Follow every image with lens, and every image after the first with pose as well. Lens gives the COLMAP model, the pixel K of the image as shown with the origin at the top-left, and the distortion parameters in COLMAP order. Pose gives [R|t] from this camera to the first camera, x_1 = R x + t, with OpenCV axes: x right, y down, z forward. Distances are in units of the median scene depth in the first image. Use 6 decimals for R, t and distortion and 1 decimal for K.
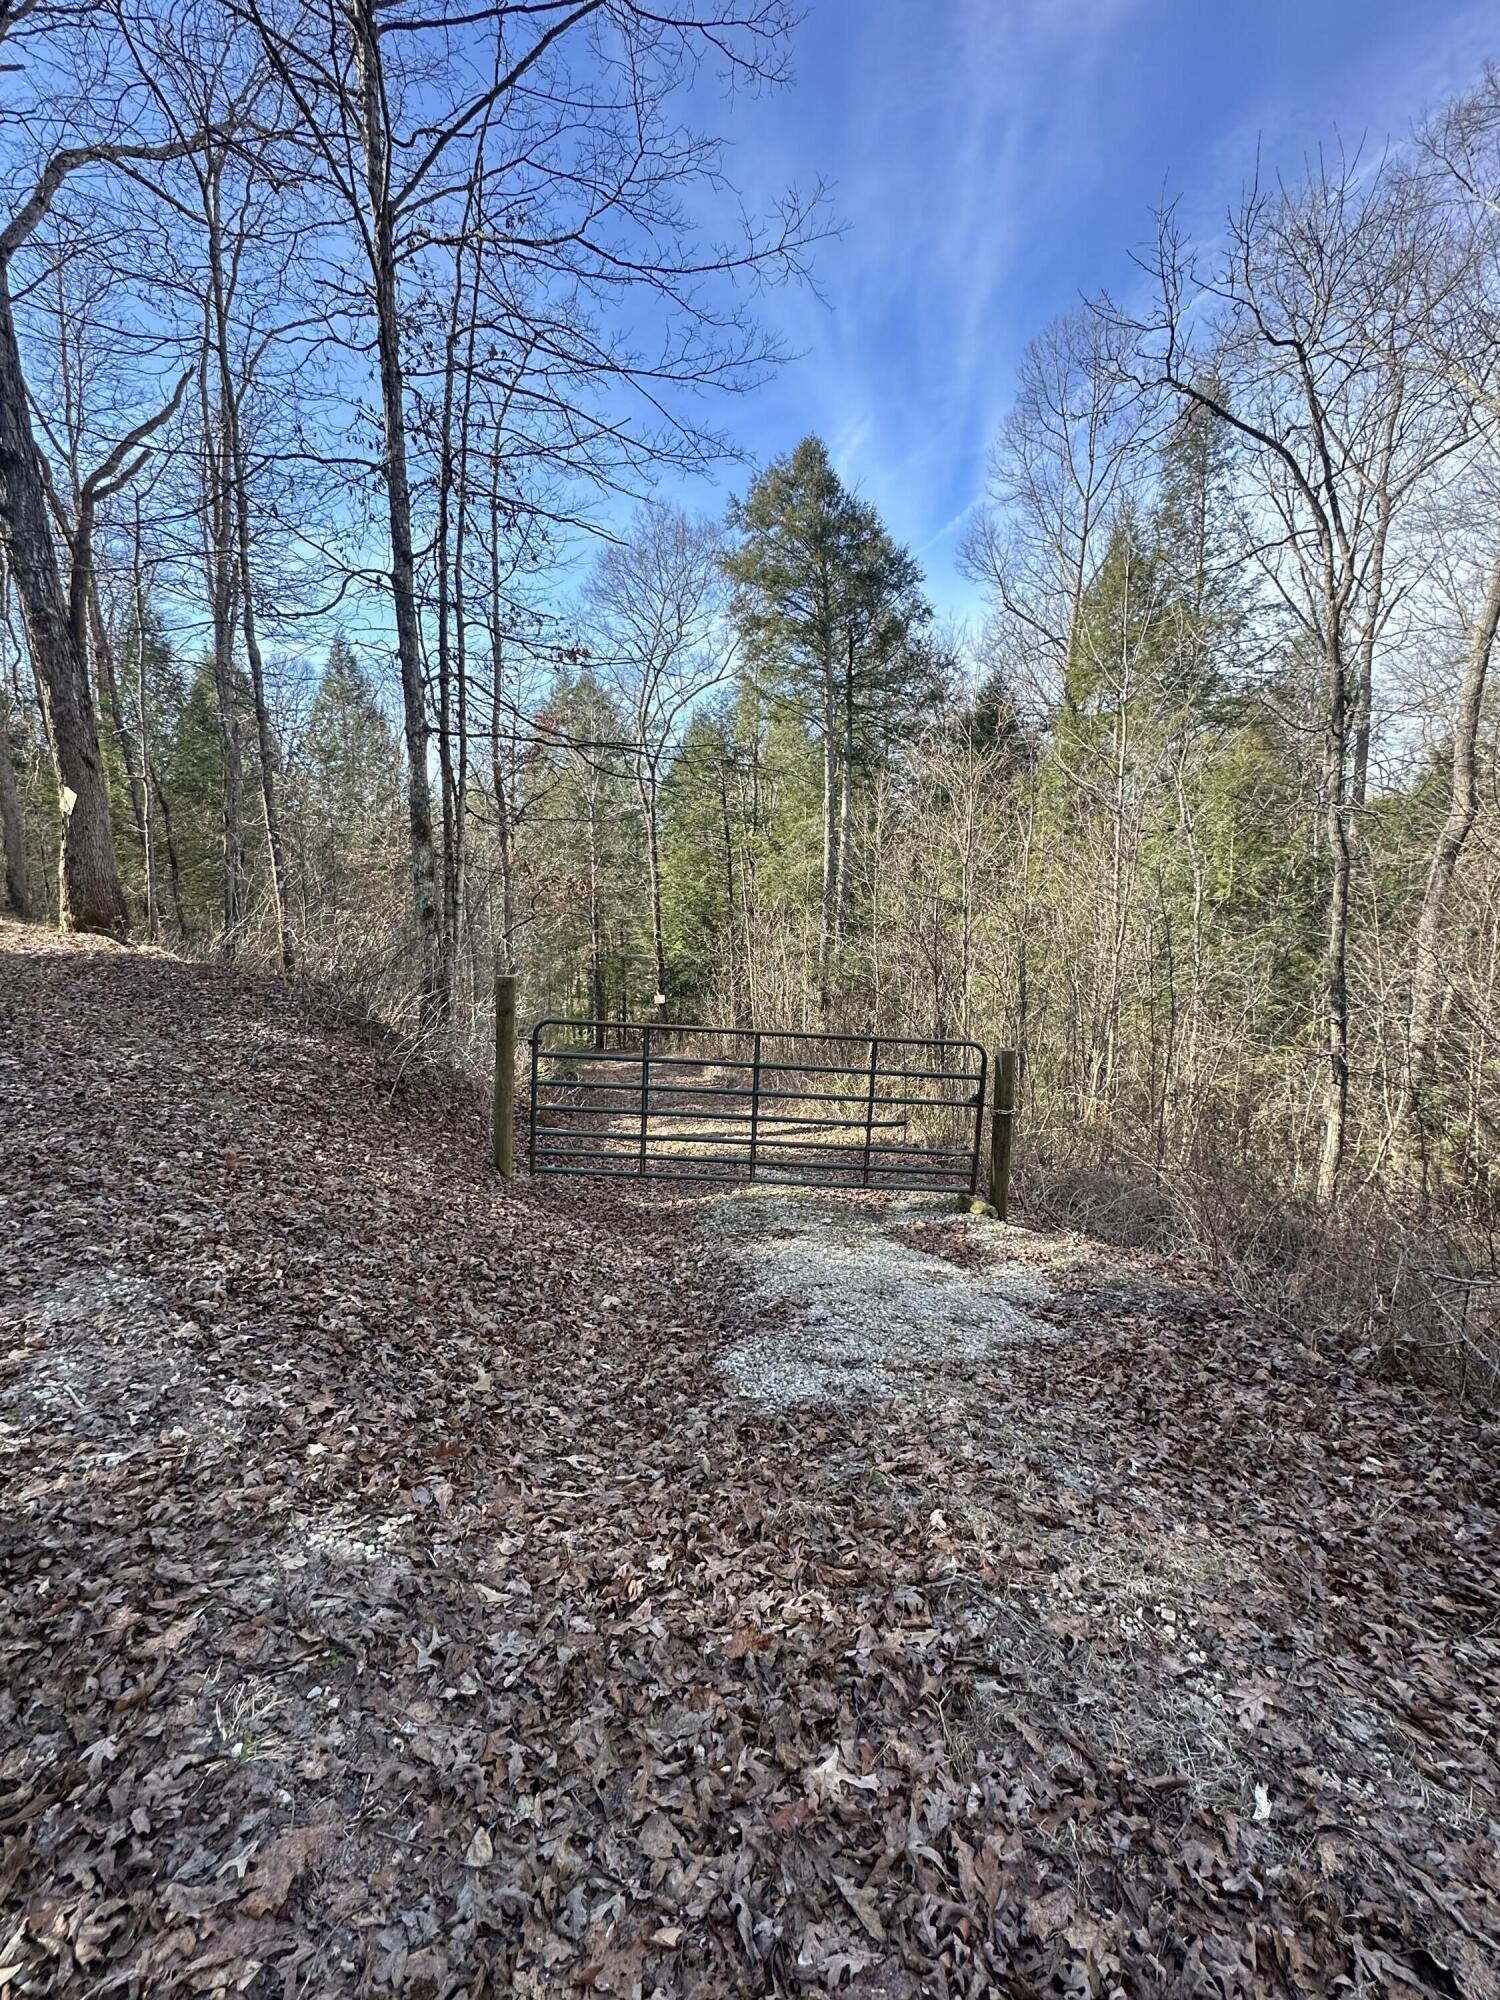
lens RADIAL K [[912.8, 0, 754.0], [0, 912.8, 1008.5], [0, 0, 1]] dist [-0.000058, 0.000030]
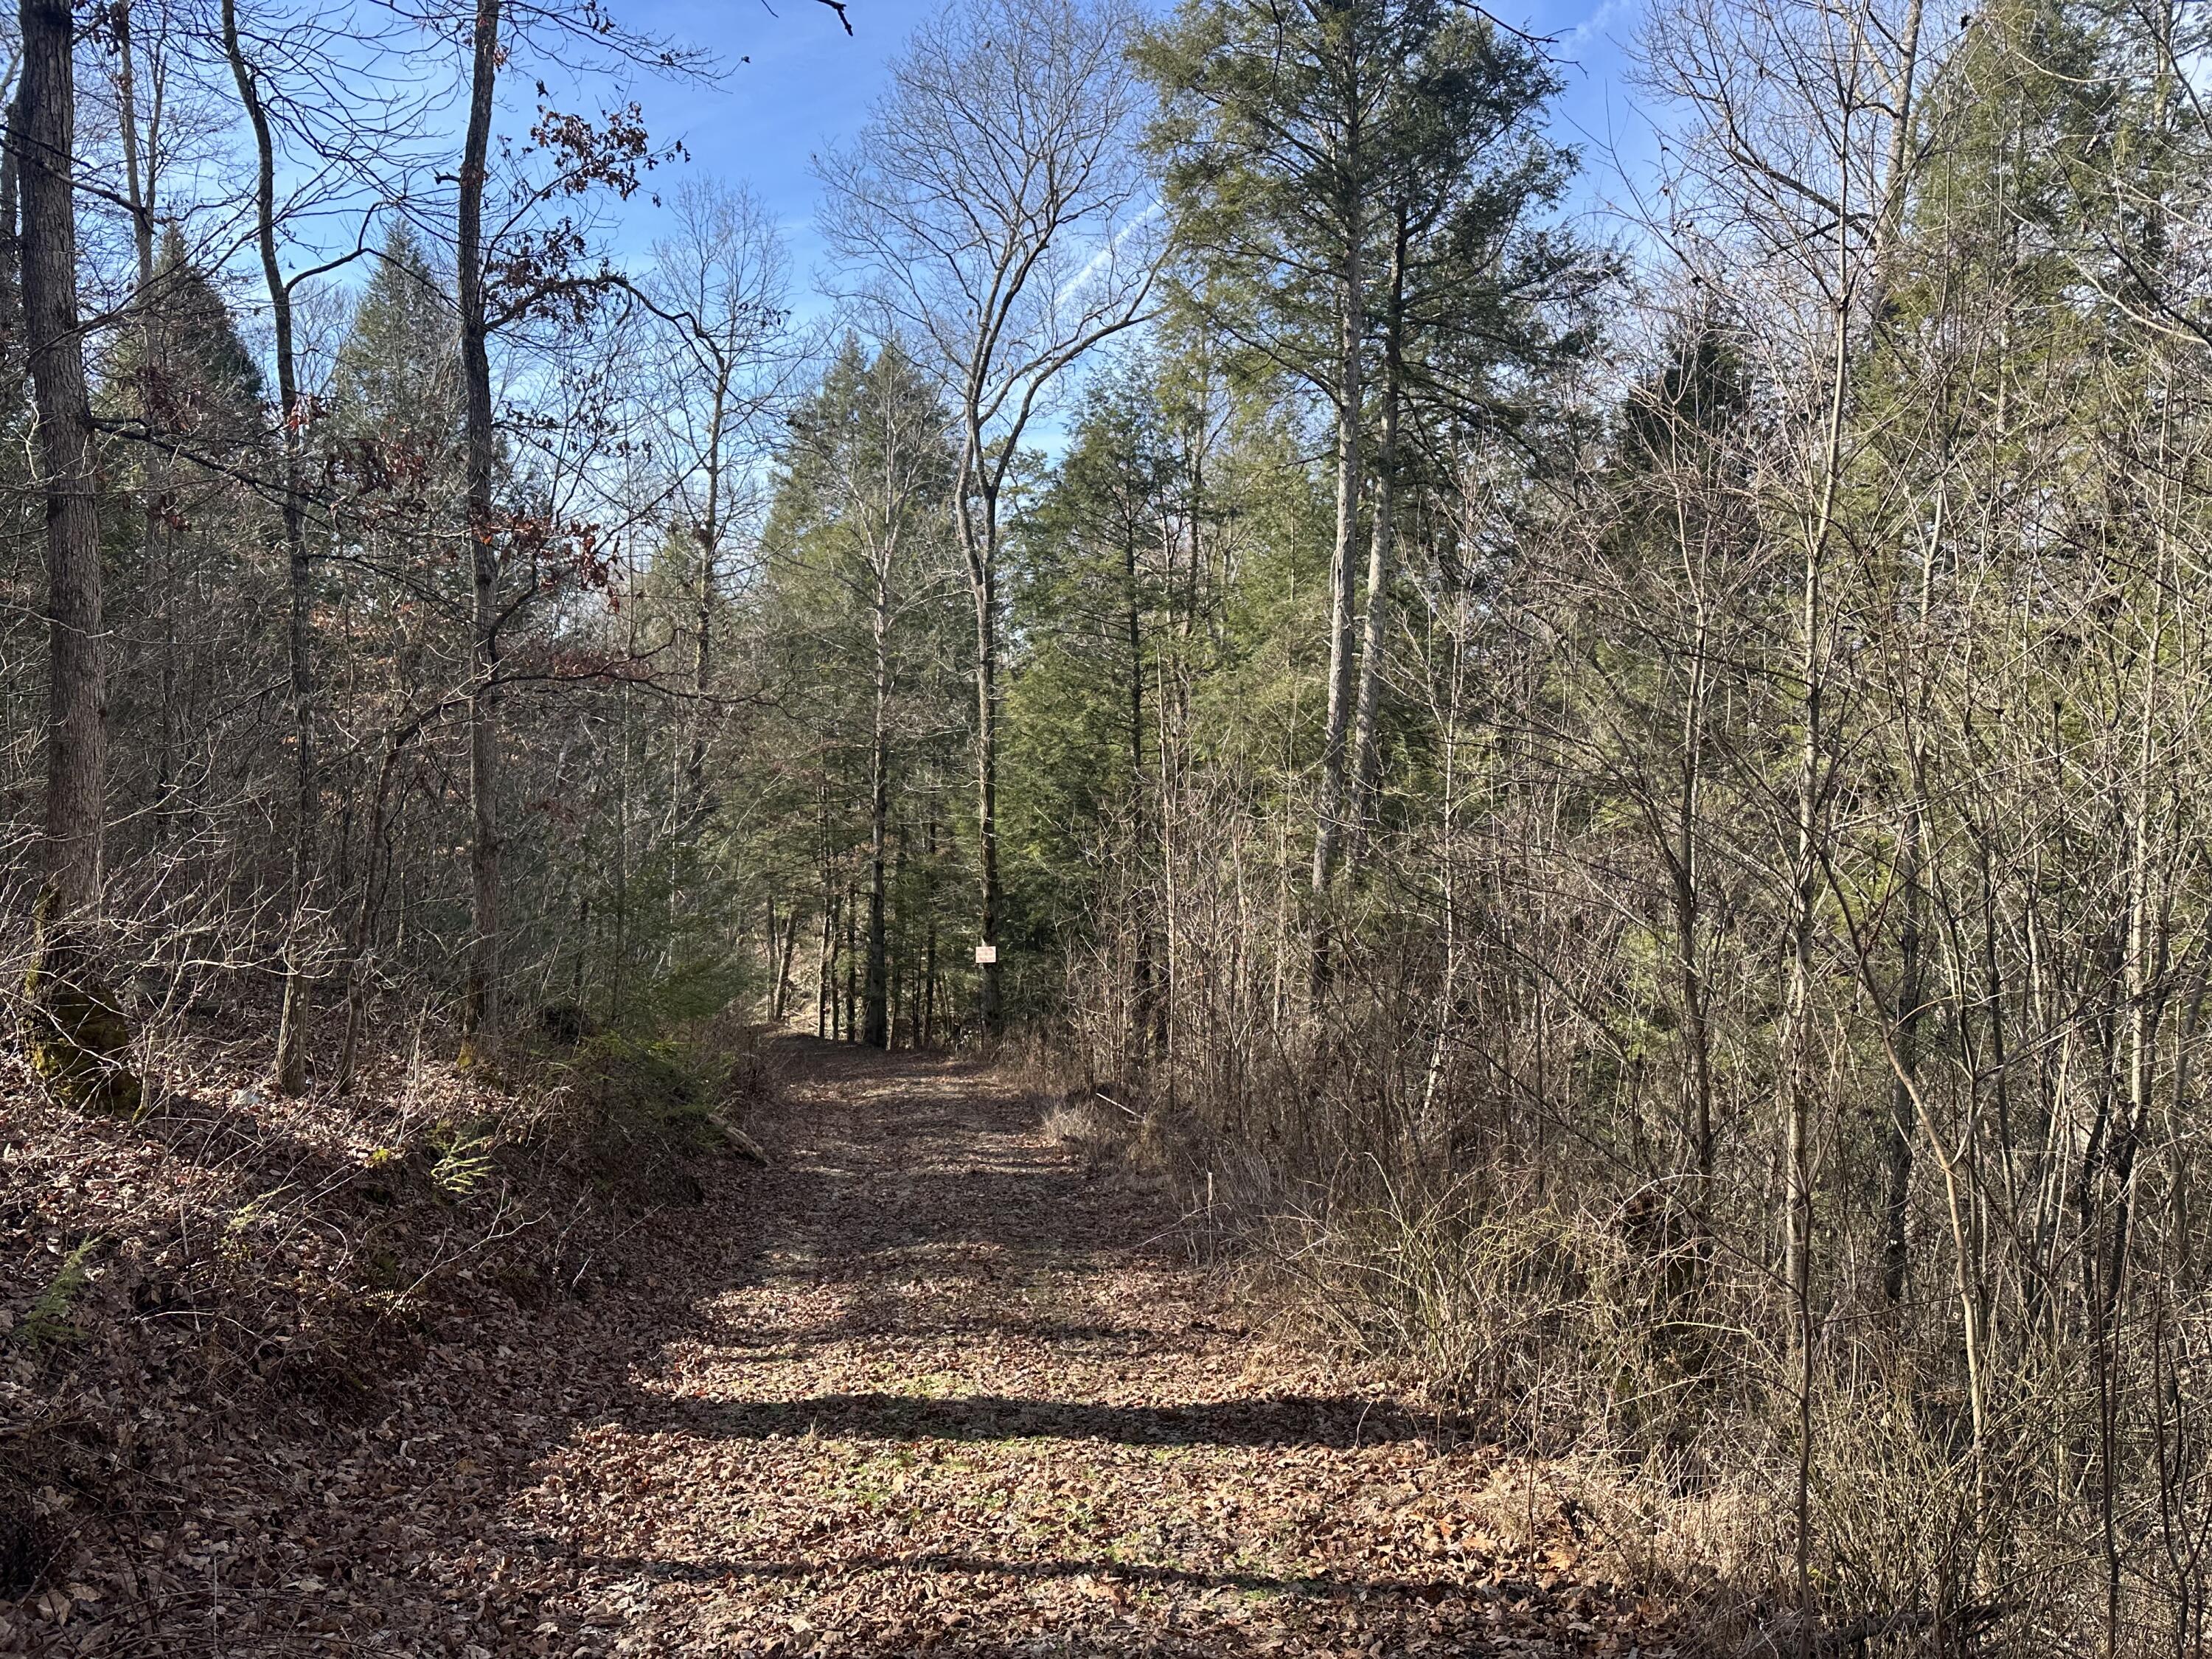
lens RADIAL K [[1572.6, 0, 1114.8], [0, 1572.6, 831.1], [0, 0, 1]] dist [0.135706, -0.184552]
pose [[0.998221, 0.036497, -0.047143, 0.006966], [-0.040786, 0.994786, -0.093469, 0.000346], [0.043486, 0.095225, 0.994505, 0.198748]]
